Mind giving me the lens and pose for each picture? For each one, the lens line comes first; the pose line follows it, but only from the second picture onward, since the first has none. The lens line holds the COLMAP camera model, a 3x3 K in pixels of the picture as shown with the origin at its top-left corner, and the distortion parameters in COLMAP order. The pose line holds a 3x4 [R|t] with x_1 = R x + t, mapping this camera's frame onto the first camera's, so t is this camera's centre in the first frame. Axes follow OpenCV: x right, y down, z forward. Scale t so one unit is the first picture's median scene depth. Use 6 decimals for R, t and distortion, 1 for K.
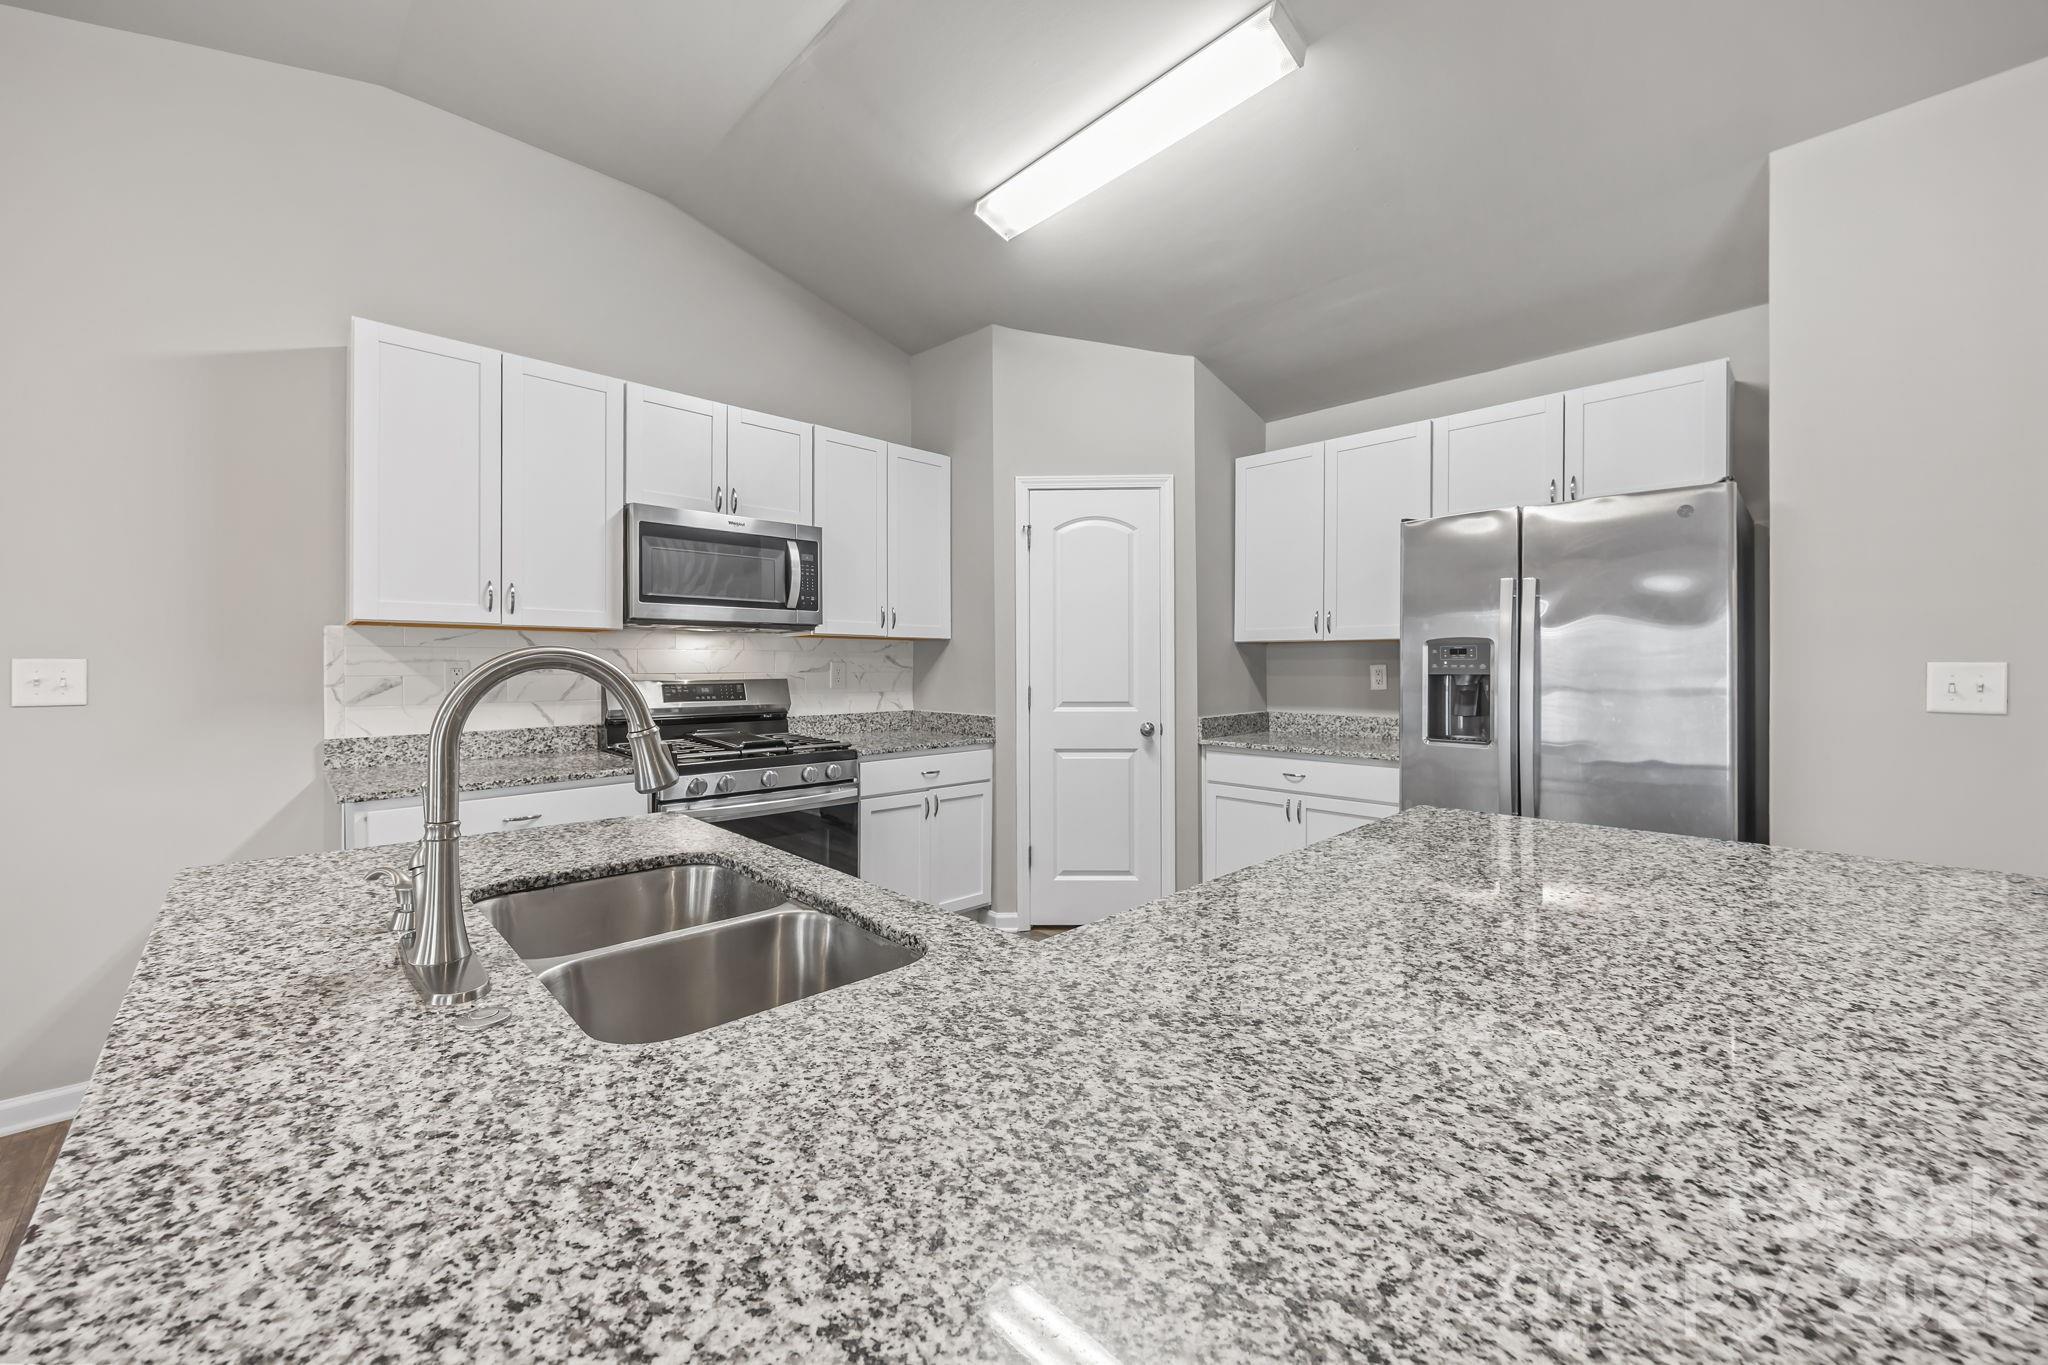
lens RADIAL K [[773.7, 0, 1023.2], [0, 773.7, 661.9], [0, 0, 1]] dist [0.000542, -0.000137]
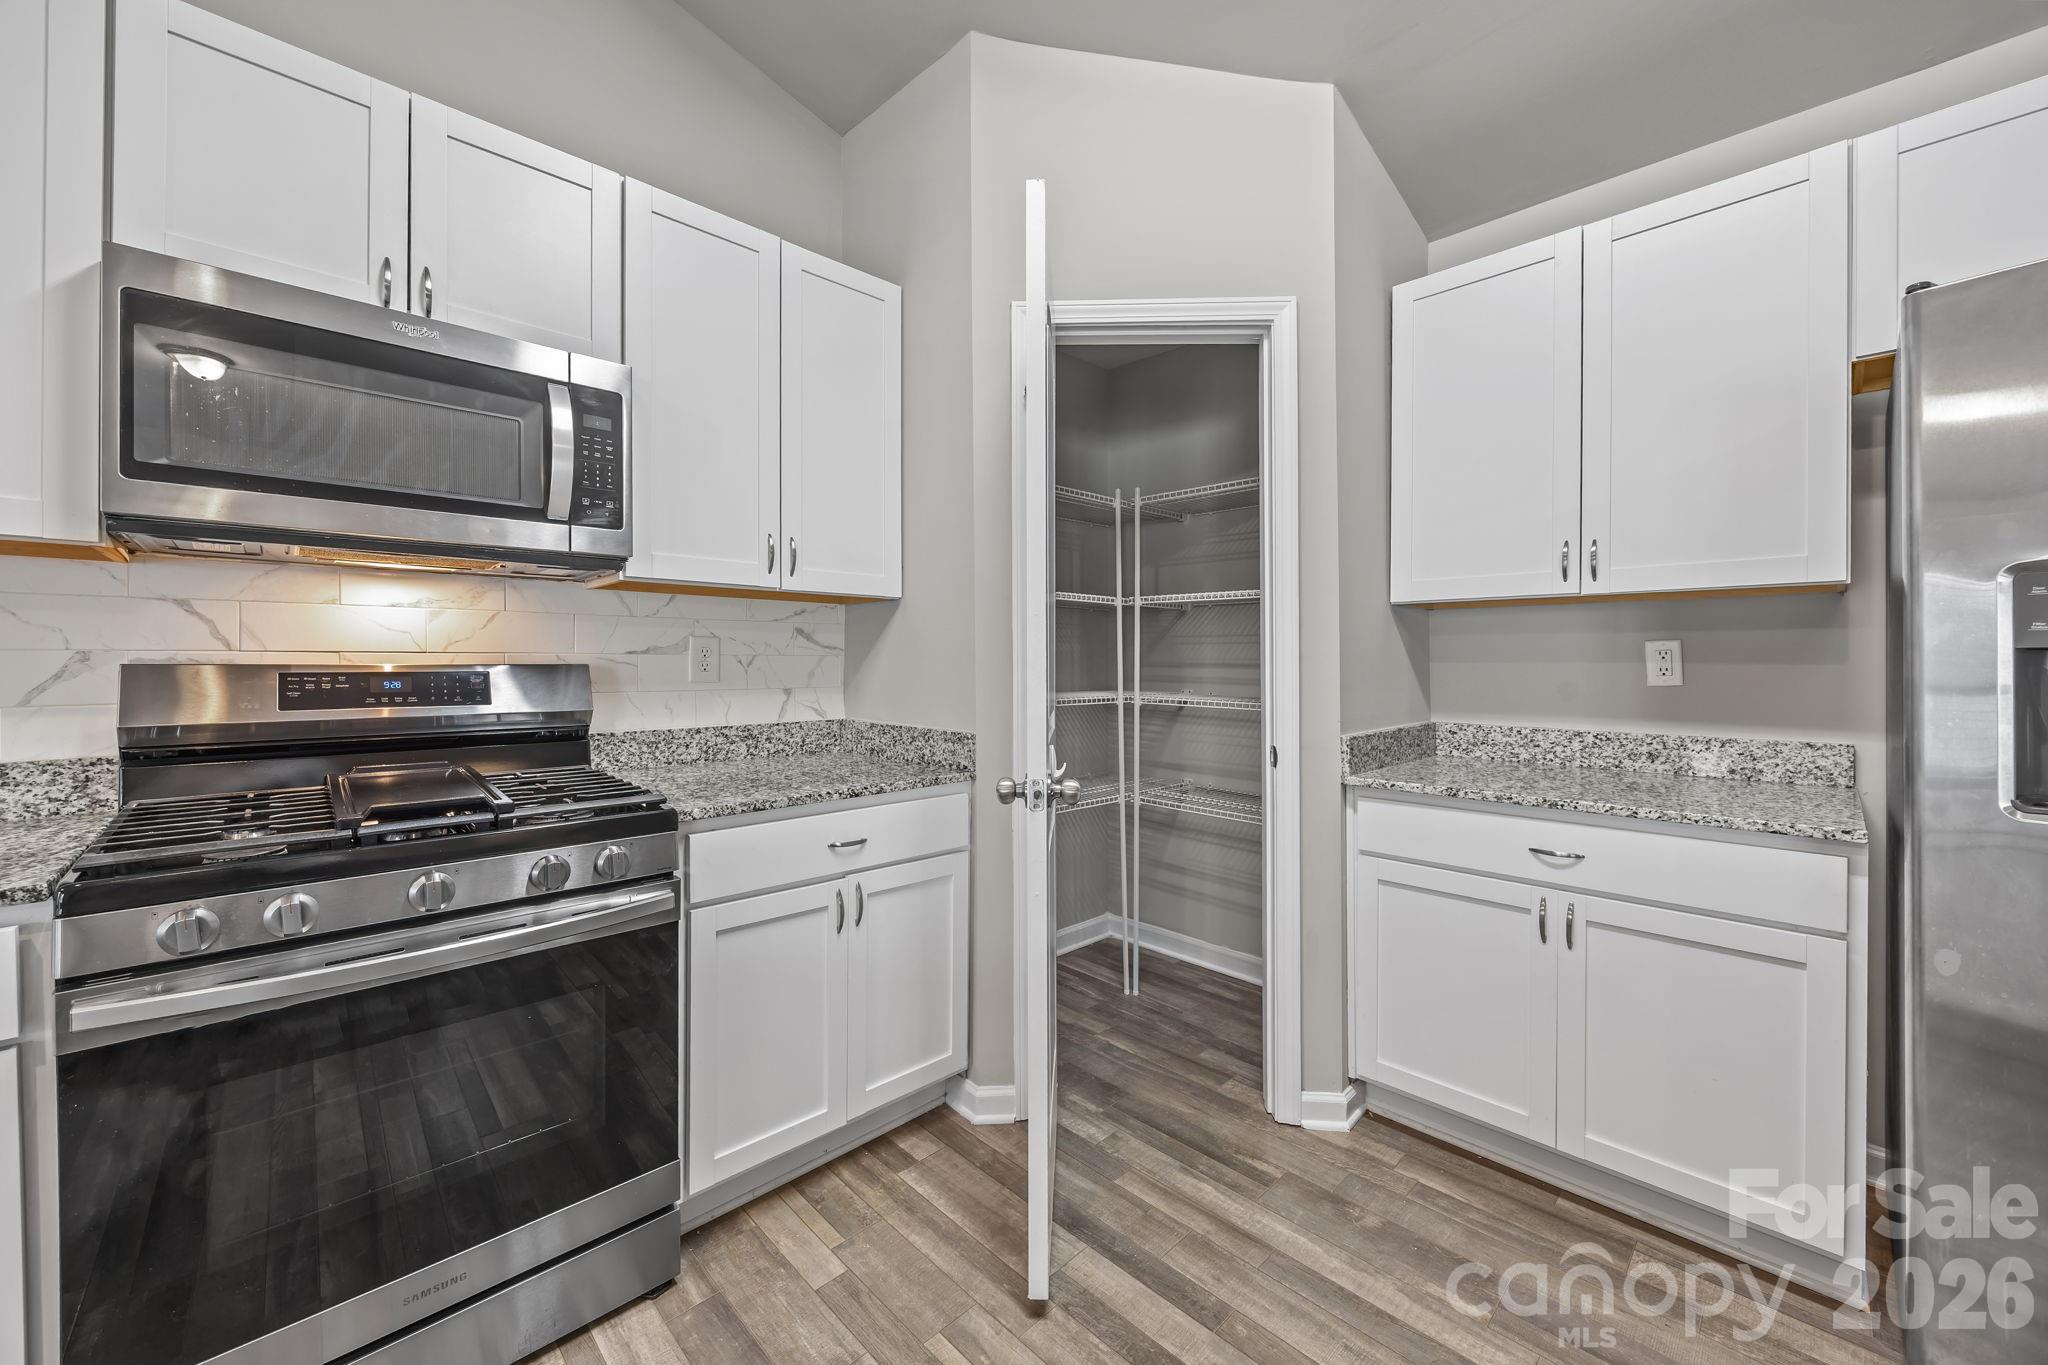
lens RADIAL K [[784.5, 0, 1016.5], [0, 784.5, 665.1], [0, 0, 1]] dist [0.000836, -0.000038]
pose [[0.999898, 0.000496, -0.014302, 0.001561], [-0.000355, 0.999951, 0.009919, 0.016116], [0.014306, -0.009913, 0.999849, 0.437645]]
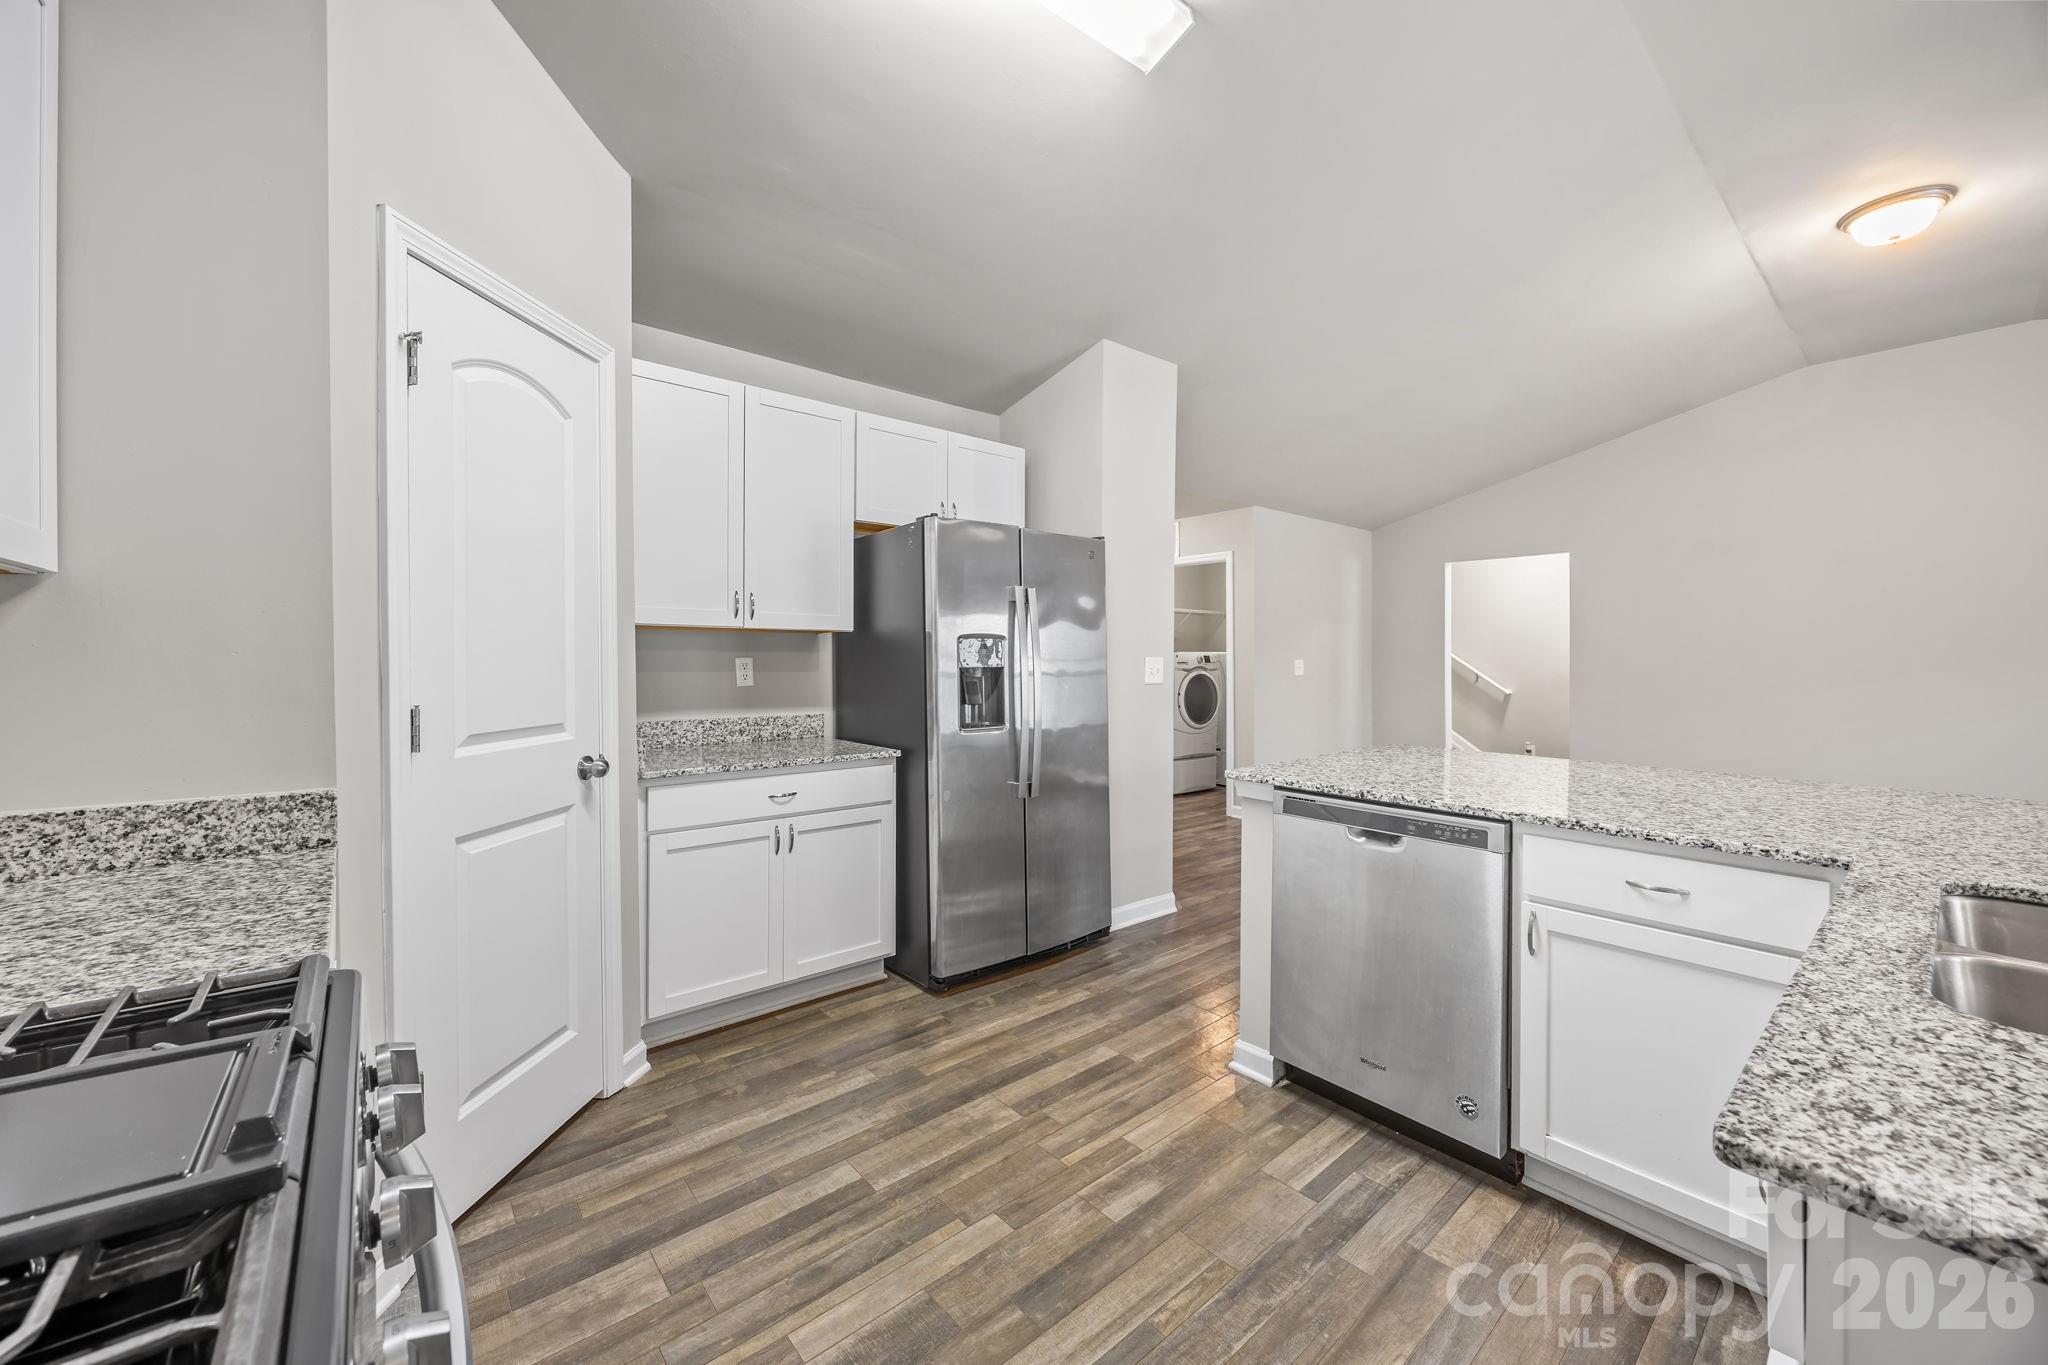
lens RADIAL K [[773.7, 0, 1023.2], [0, 773.7, 661.9], [0, 0, 1]] dist [0.000542, -0.000137]
pose [[0.085438, -0.004417, 0.996334, -0.393192], [-0.007021, 0.999963, 0.005035, 0.002210], [-0.996319, -0.007425, 0.085404, 0.624899]]
